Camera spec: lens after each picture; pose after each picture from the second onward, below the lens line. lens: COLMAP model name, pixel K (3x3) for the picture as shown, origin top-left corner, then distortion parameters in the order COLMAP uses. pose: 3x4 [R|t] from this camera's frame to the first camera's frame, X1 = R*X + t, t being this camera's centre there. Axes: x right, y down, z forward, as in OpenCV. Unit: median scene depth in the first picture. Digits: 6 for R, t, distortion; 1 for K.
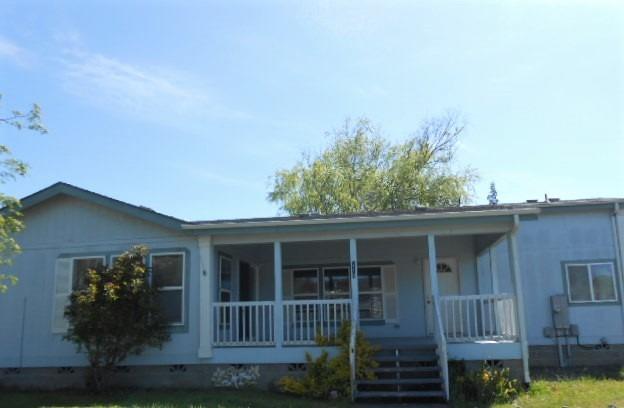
lens RADIAL K [[497.5, 0, 311.8], [0, 497.5, 225.5], [0, 0, 1]] dist [0.003989, 0.003230]
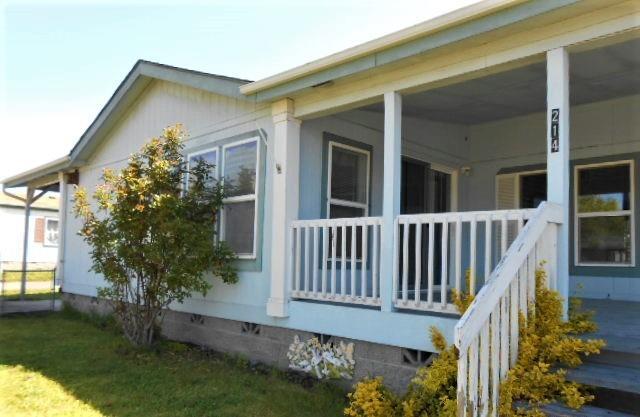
lens RADIAL K [[510.2, 0, 319.8], [0, 510.2, 230.5], [0, 0, 1]] dist [0.003989, 0.003230]
pose [[0.818419, 0.005391, -0.574597, 0.158328], [0.072400, 0.991020, 0.112421, 0.106026], [0.570043, -0.133608, 0.810679, 0.564832]]
